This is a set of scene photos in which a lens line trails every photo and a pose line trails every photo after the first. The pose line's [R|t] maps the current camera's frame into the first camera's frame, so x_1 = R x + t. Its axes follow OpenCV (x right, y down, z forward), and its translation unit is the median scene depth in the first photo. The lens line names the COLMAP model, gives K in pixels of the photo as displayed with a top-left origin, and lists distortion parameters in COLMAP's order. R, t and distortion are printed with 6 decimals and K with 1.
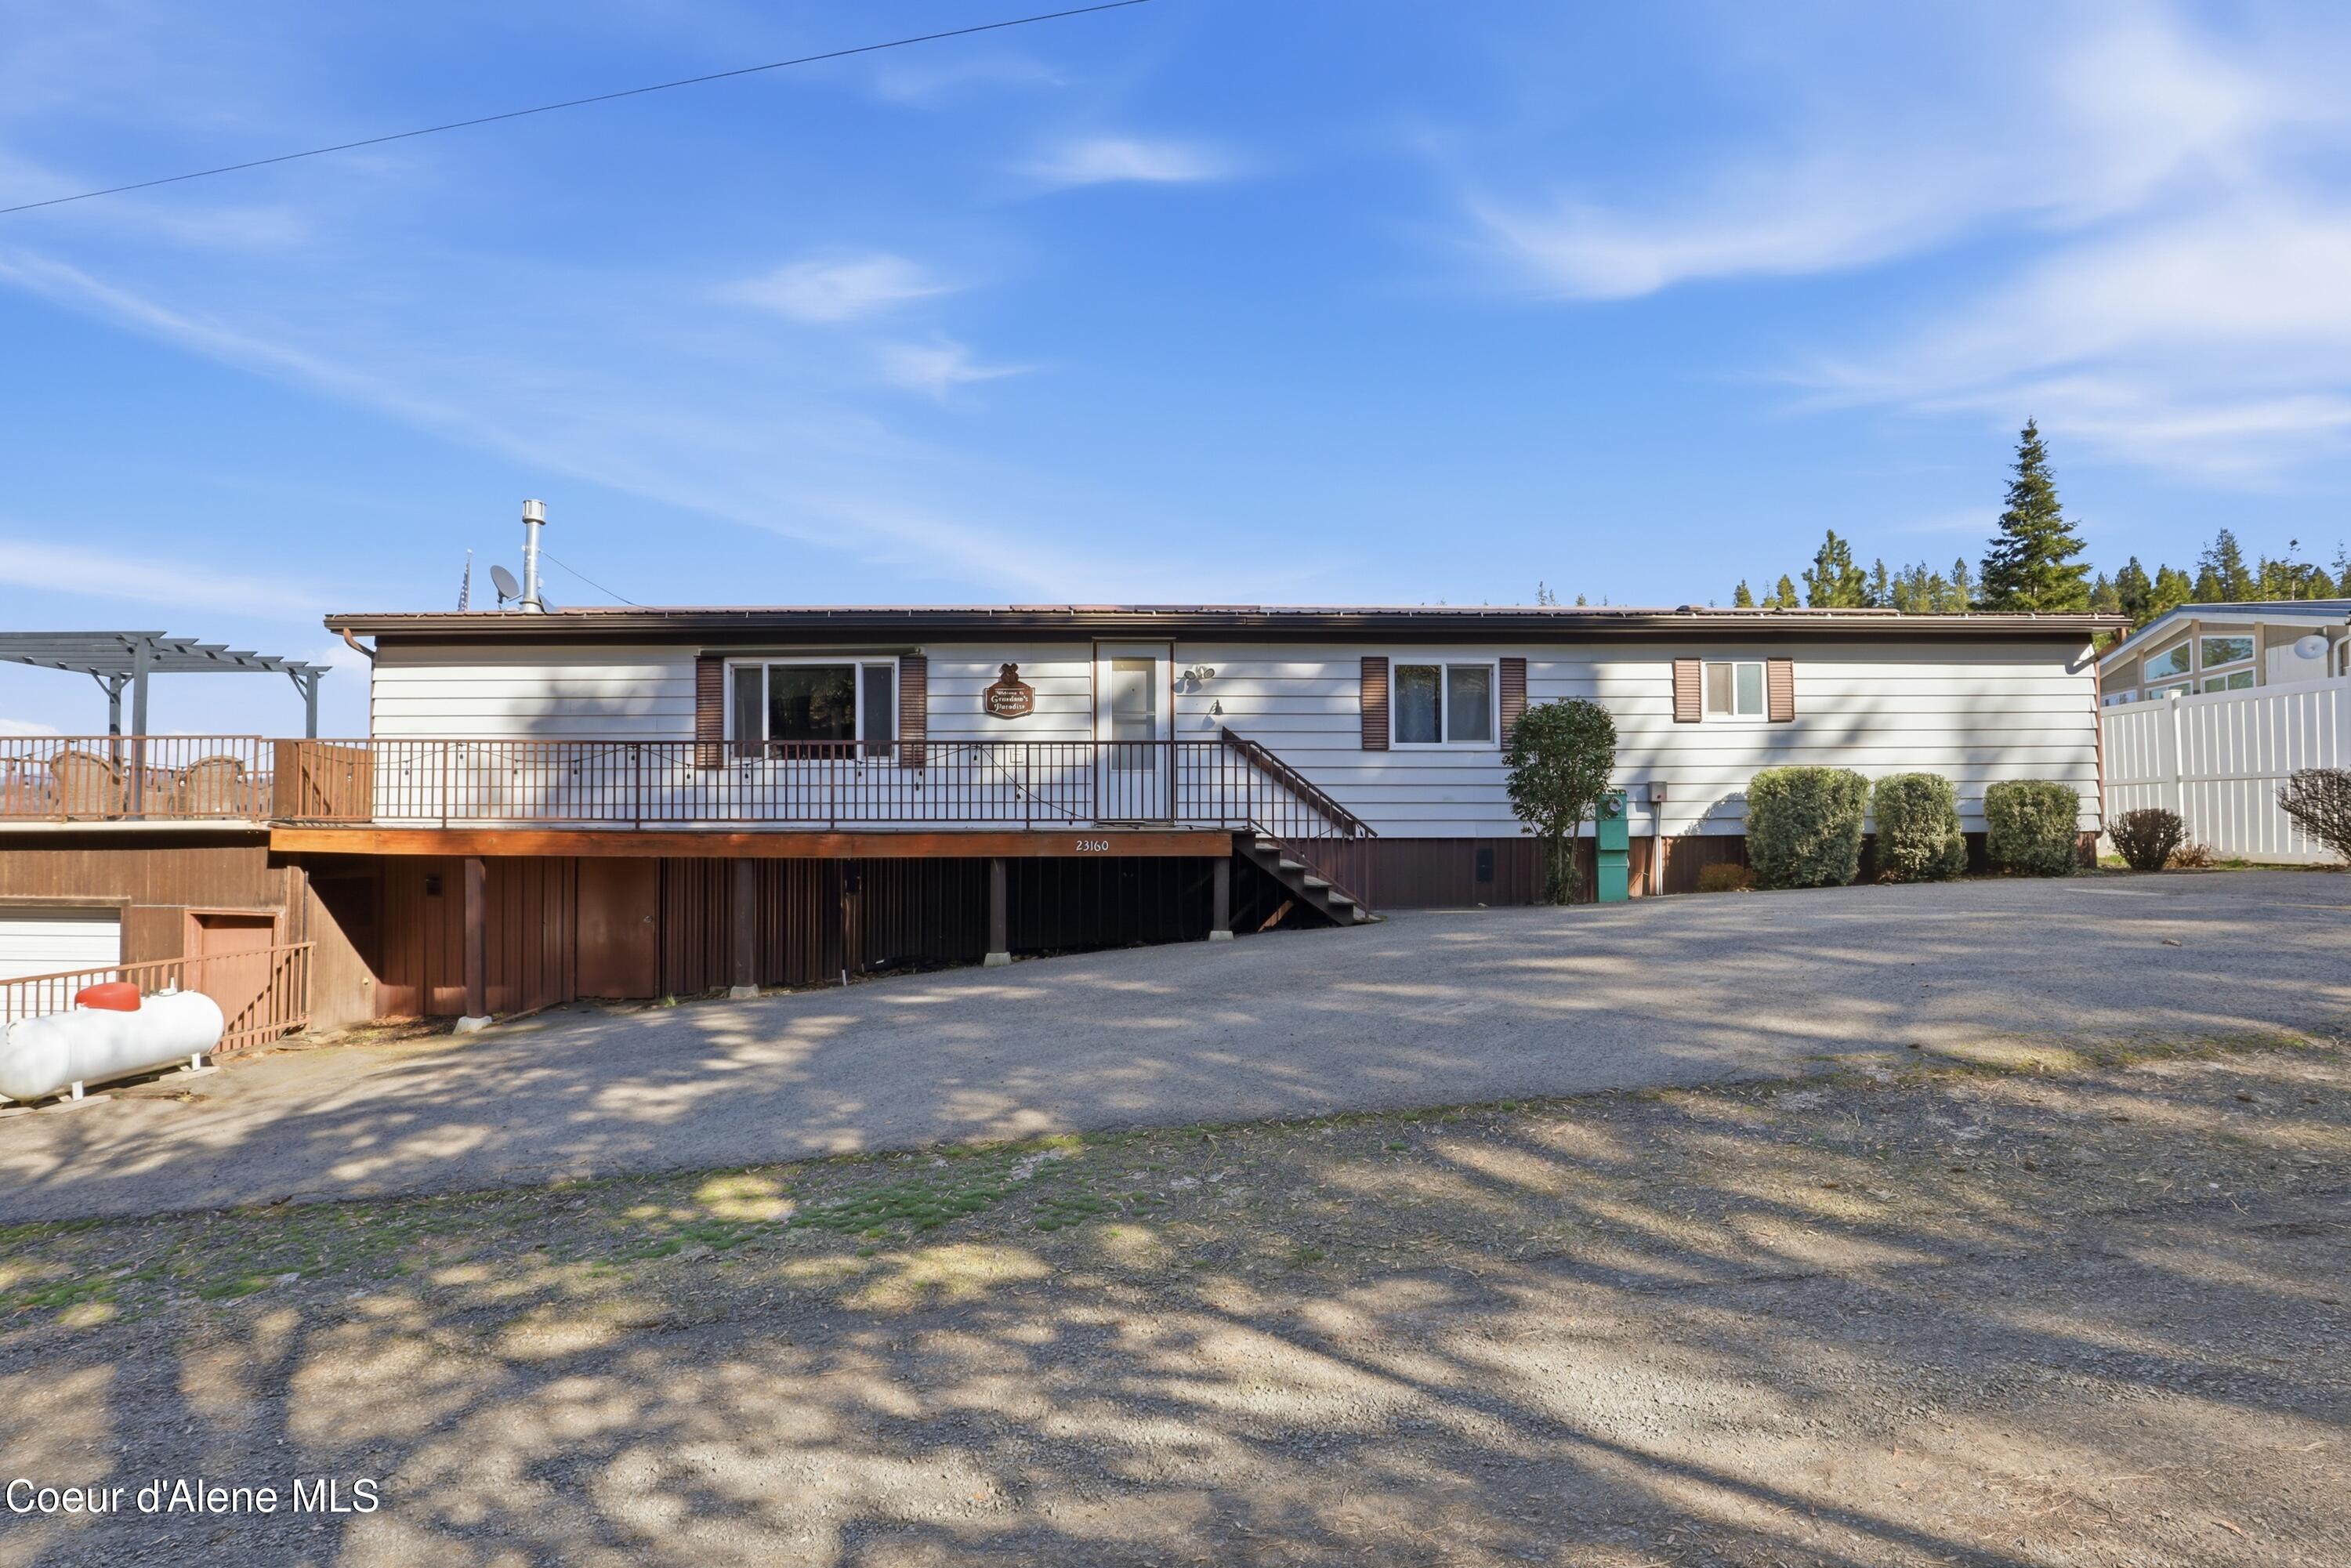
lens RADIAL K [[1083.6, 0, 1123.3], [0, 1083.6, 781.5], [0, 0, 1]] dist [-0.016467, 0.000521]
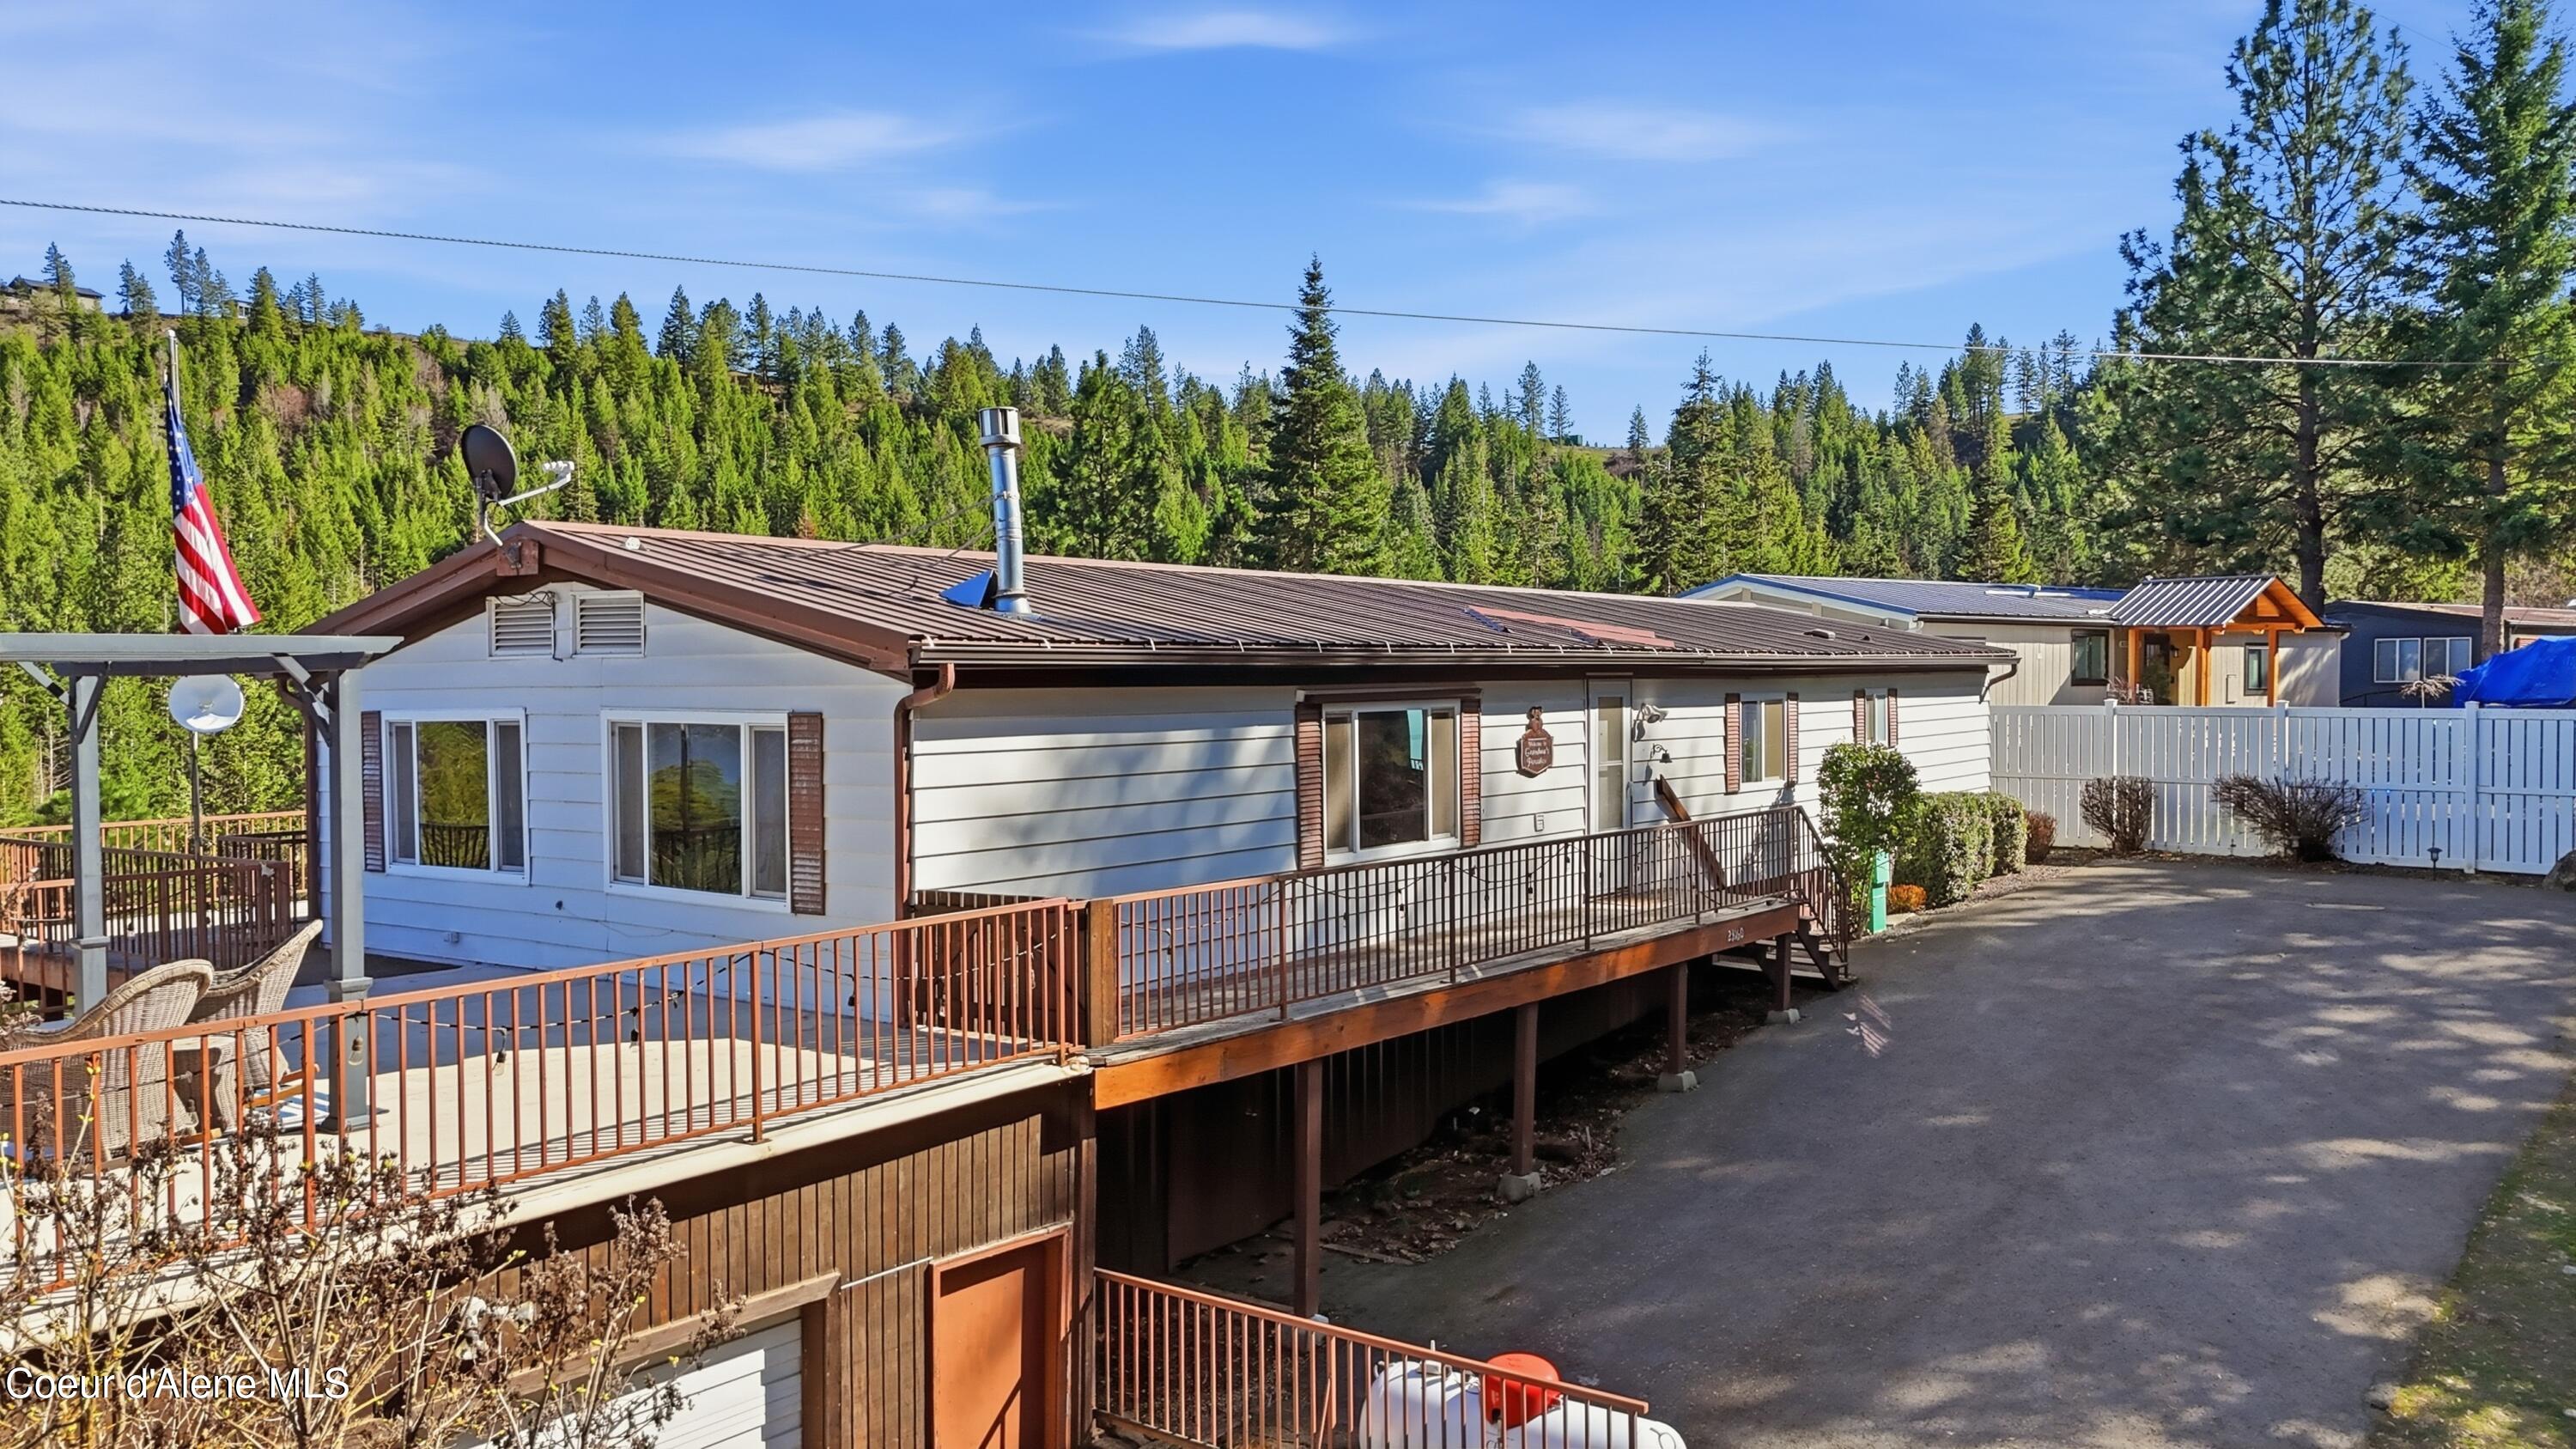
lens RADIAL K [[1900.6, 0, 1288.0], [0, 1900.6, 724.5], [0, 0, 1]] dist [0.099757, -0.130692]
pose [[0.616676, -0.023201, 0.786875, -1.298700], [-0.020752, 0.998739, 0.045711, -0.155812], [-0.786944, -0.044518, 0.615417, 0.295472]]
